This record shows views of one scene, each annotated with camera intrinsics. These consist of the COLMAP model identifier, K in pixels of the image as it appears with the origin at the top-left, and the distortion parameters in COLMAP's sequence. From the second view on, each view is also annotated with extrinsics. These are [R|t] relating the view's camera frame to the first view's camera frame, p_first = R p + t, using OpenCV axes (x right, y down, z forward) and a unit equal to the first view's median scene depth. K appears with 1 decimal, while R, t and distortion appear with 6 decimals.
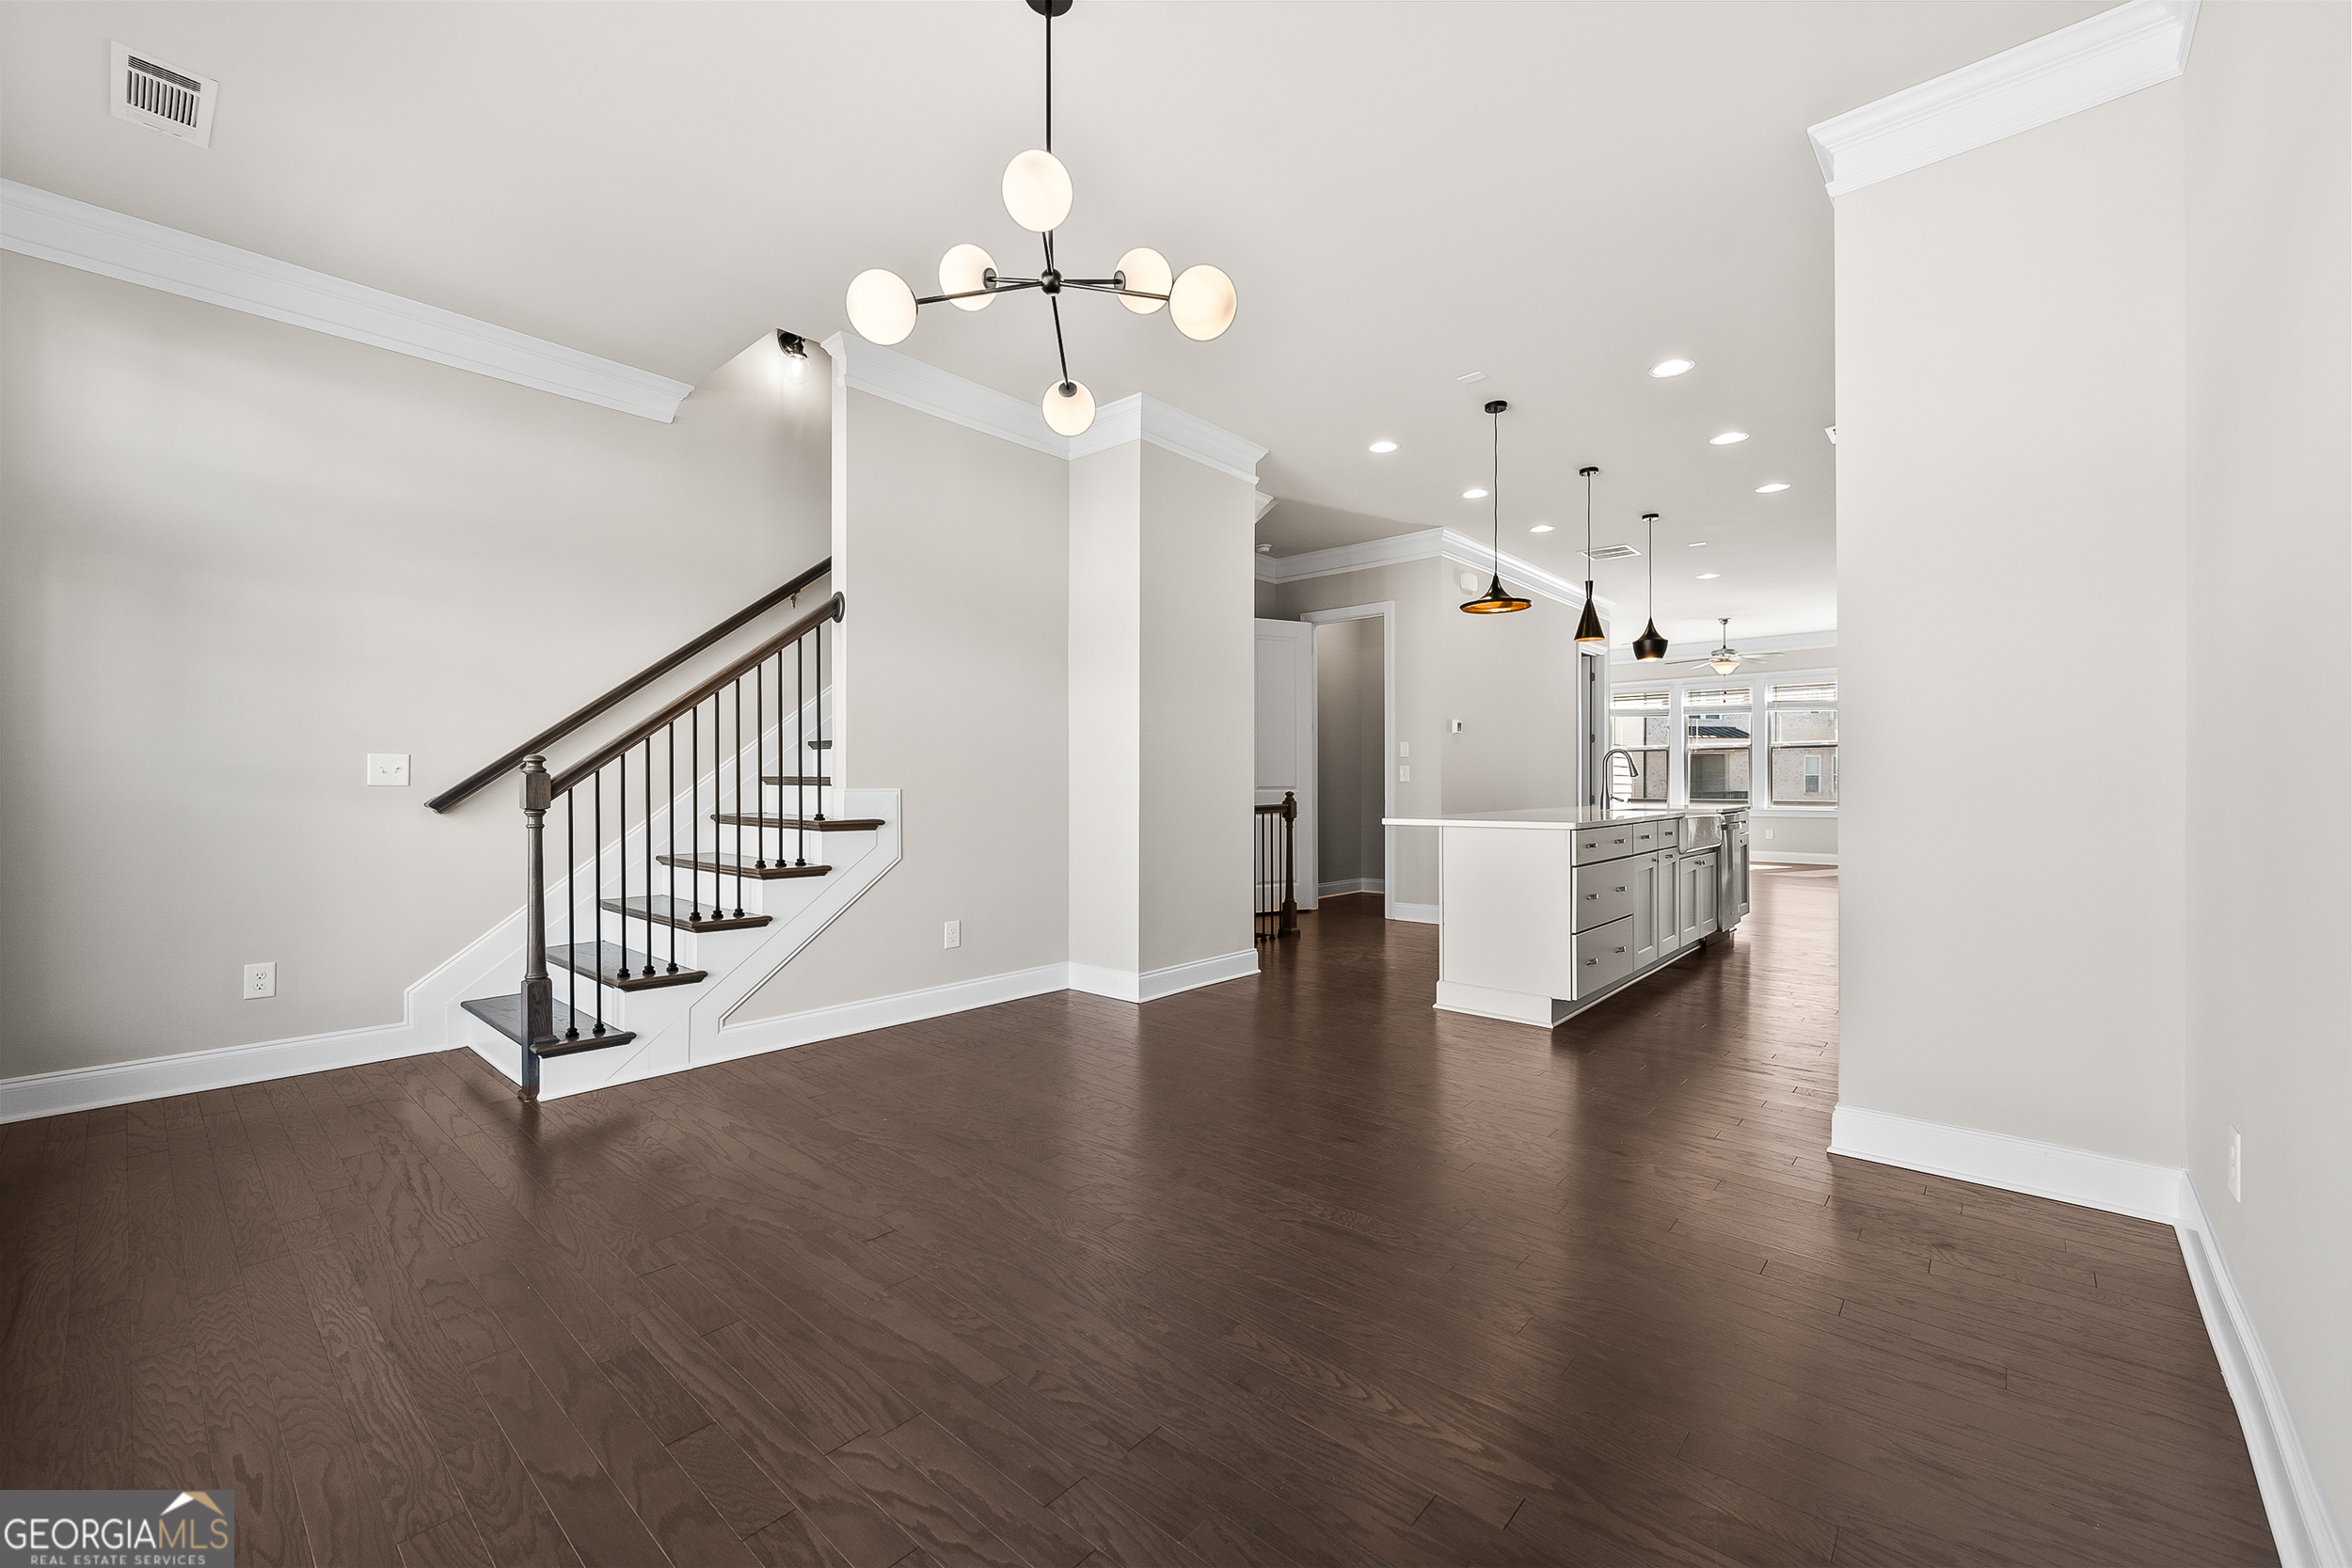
lens RADIAL K [[957.8, 0, 1173.7], [0, 957.8, 790.2], [0, 0, 1]] dist [0.000065, -0.000438]
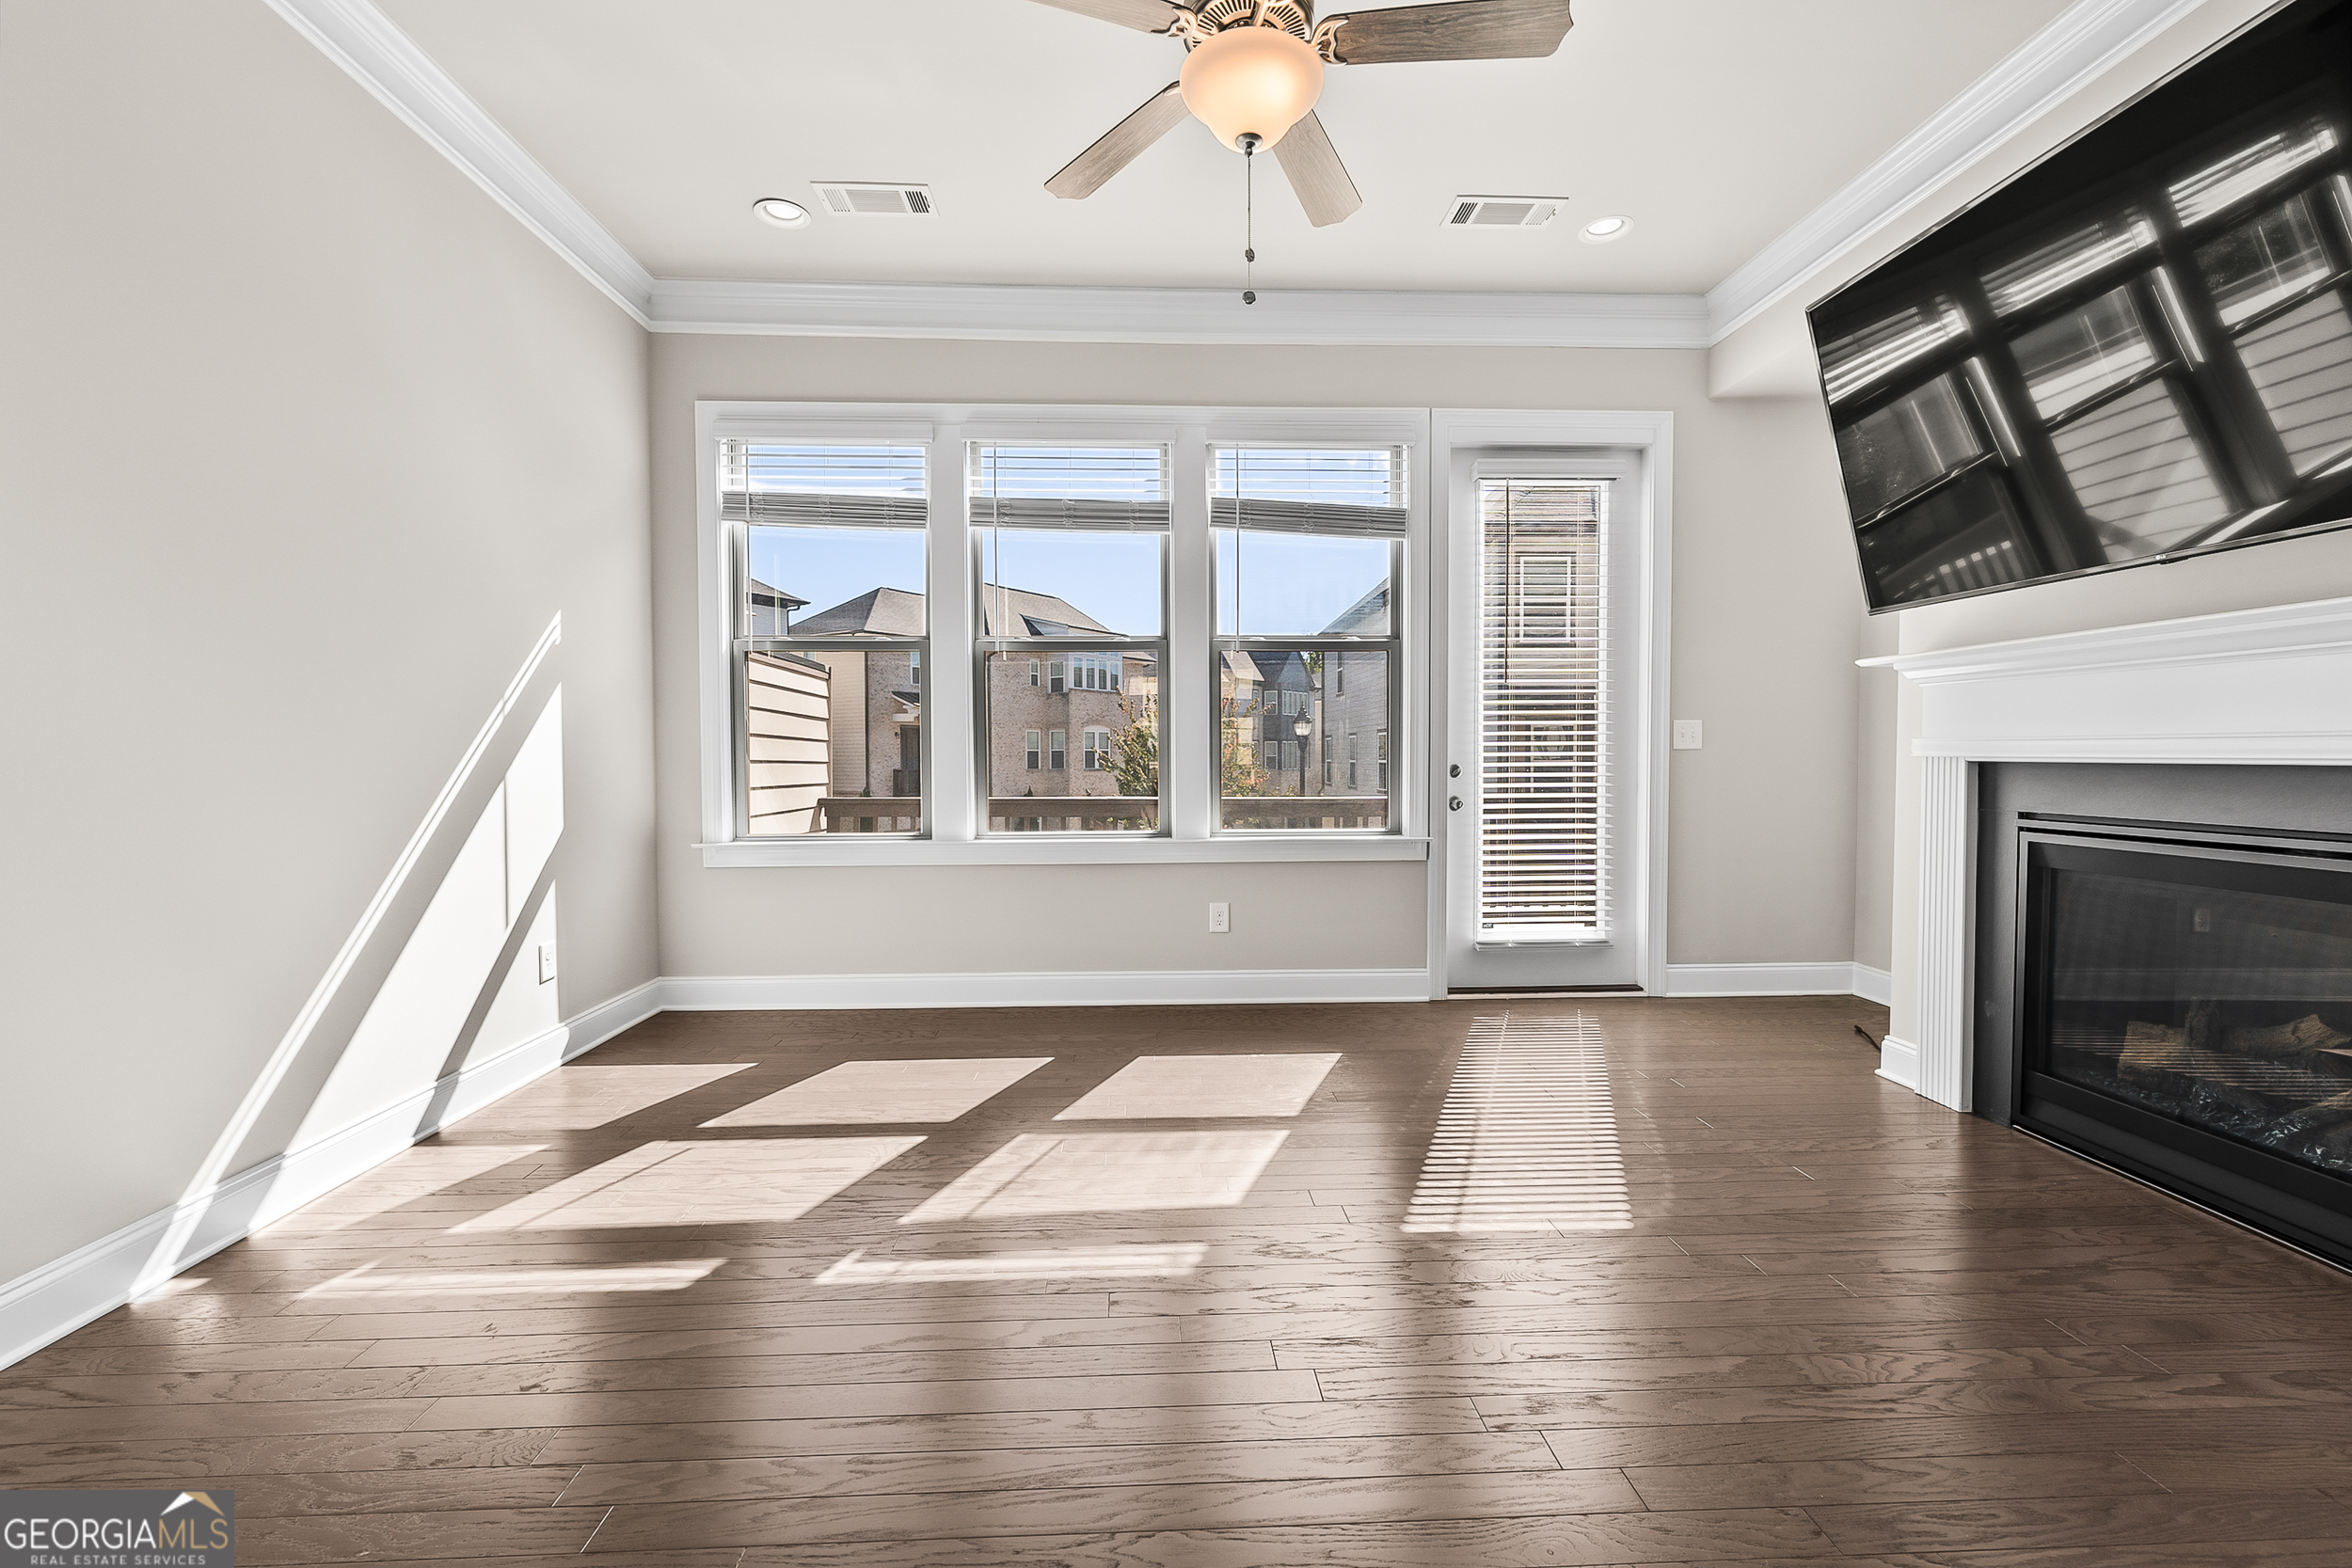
lens RADIAL K [[957.8, 0, 1167.0], [0, 957.8, 797.0], [0, 0, 1]] dist [0.000065, -0.000438]
pose [[0.719861, -0.028588, 0.693529, 0.666920], [0.006638, 0.999389, 0.034306, -0.008974], [-0.694086, -0.020091, 0.719611, 1.349845]]
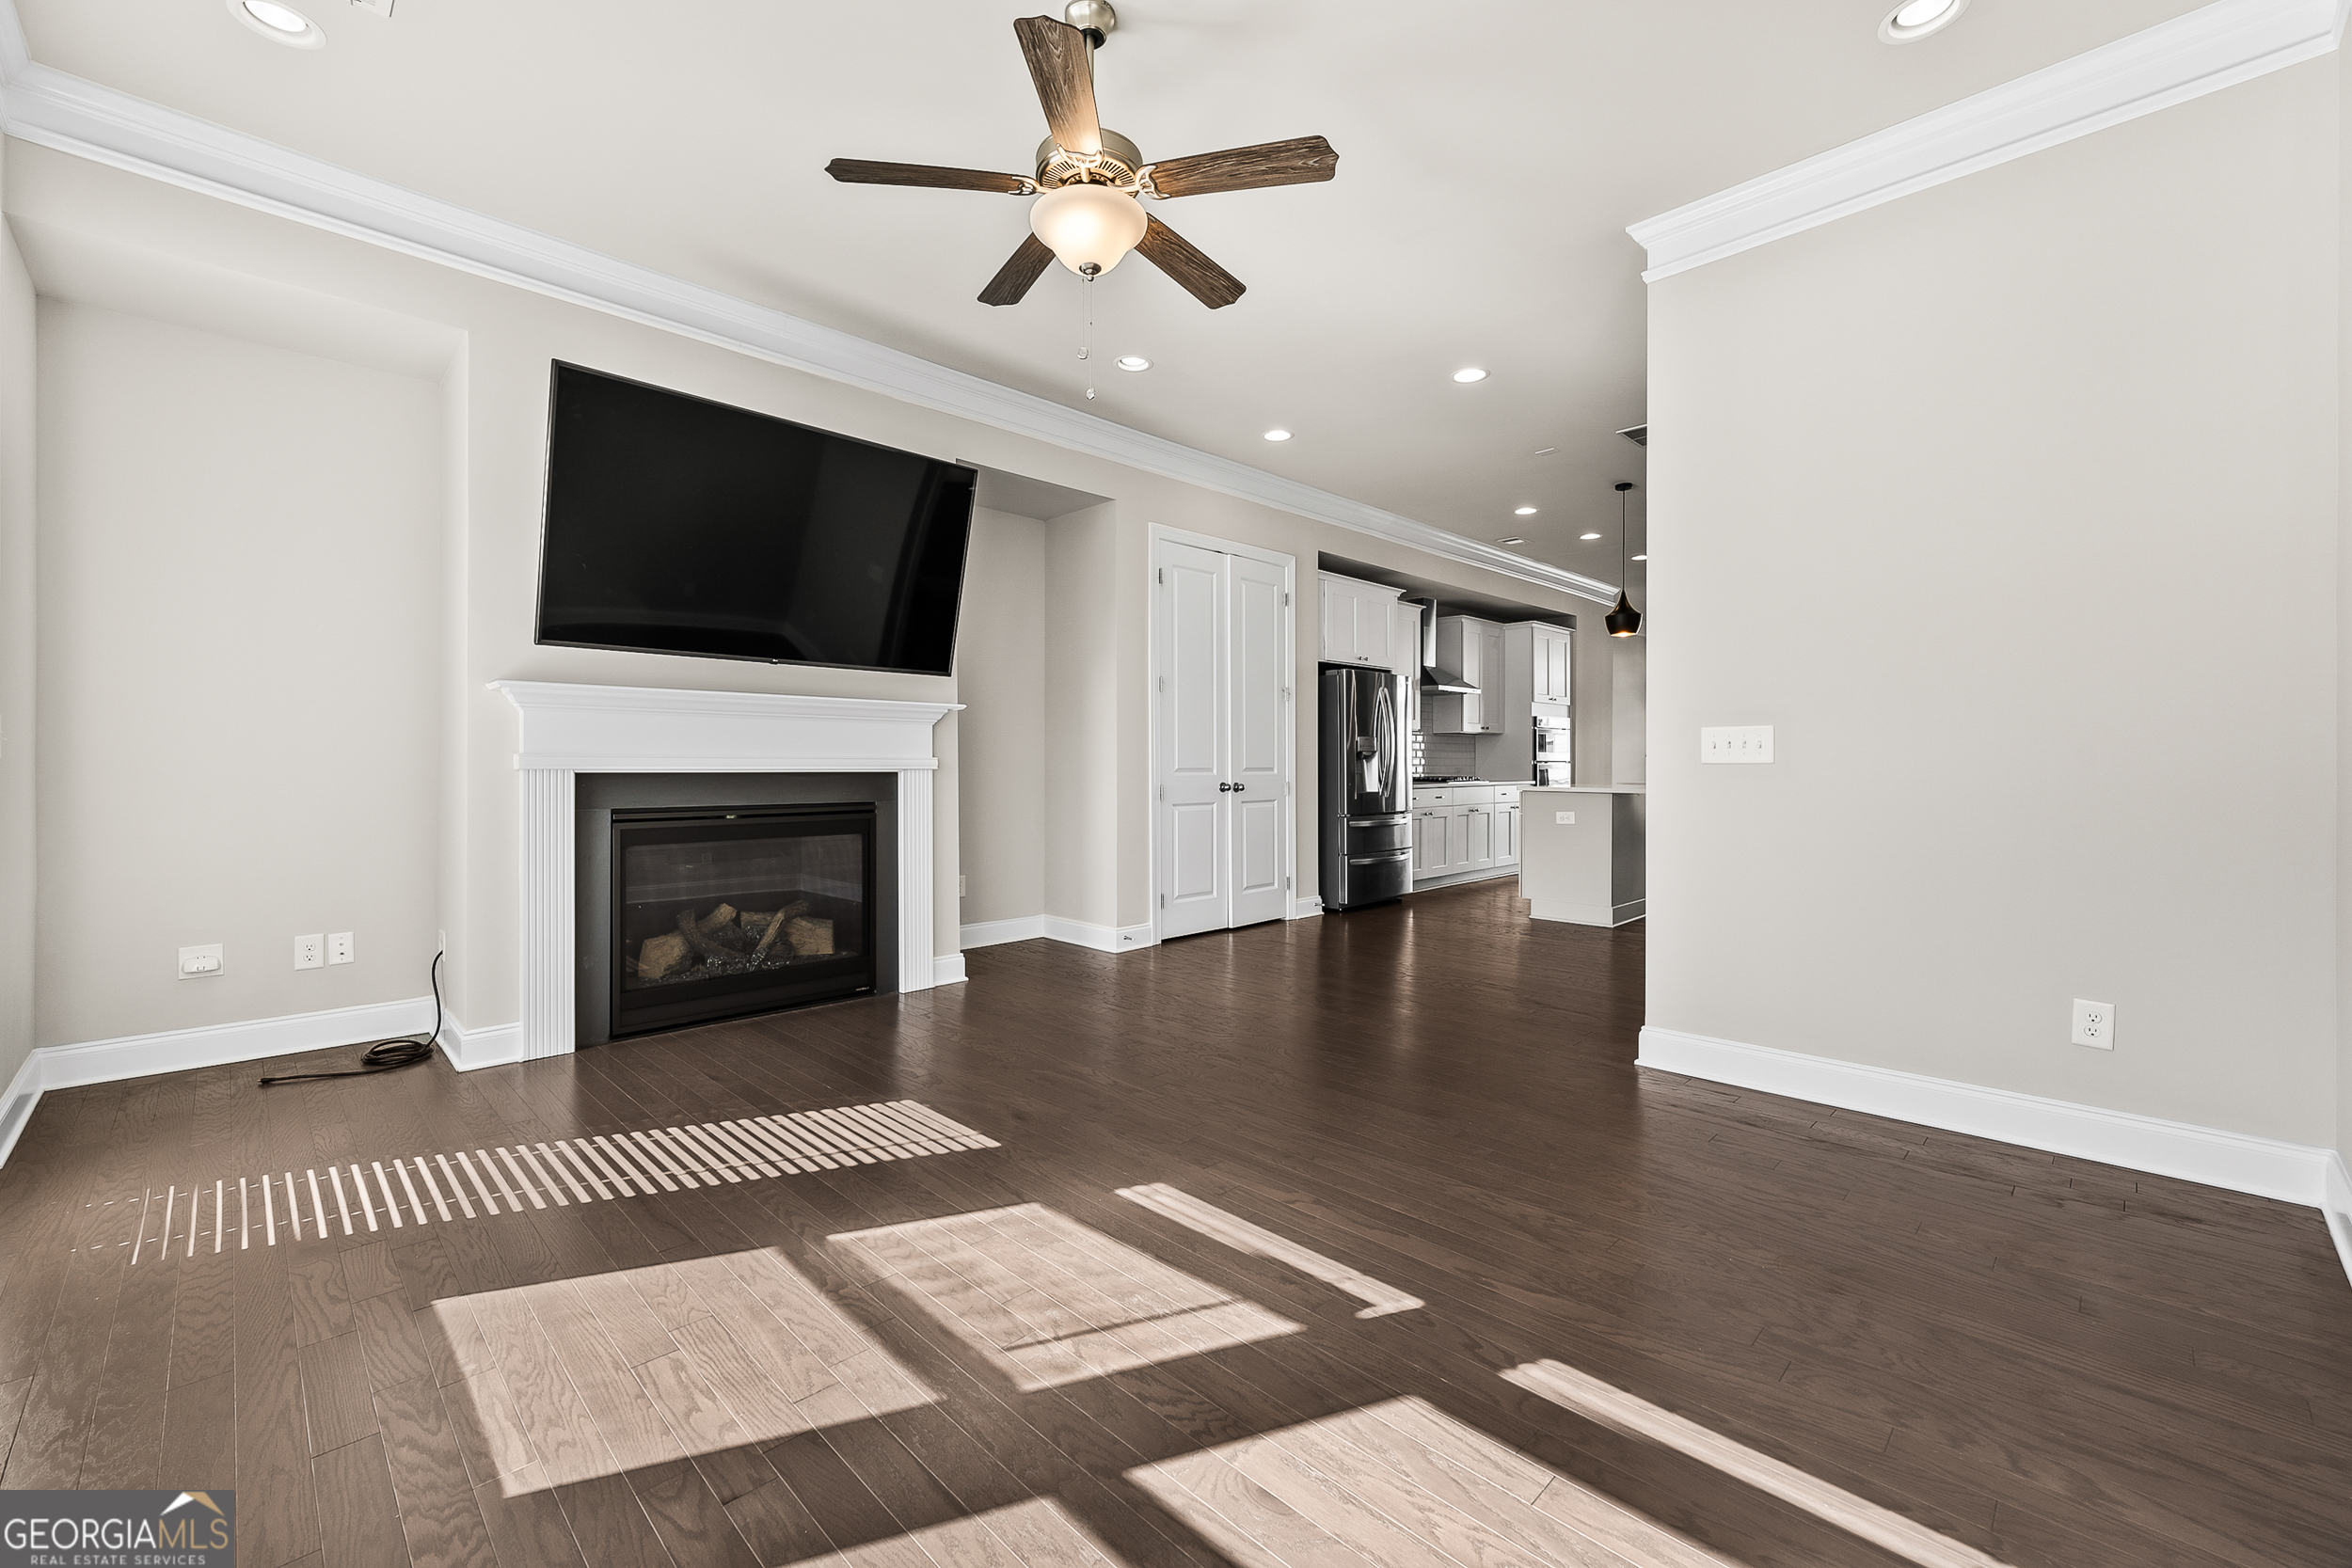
lens RADIAL K [[957.8, 0, 1199.4], [0, 957.8, 775.2], [0, 0, 1]] dist [0.000065, -0.000438]
pose [[-0.999260, 0.003774, 0.038278, 0.822520], [0.004538, 0.999792, 0.019880, -0.014623], [-0.038195, 0.020039, -0.999069, 1.853386]]
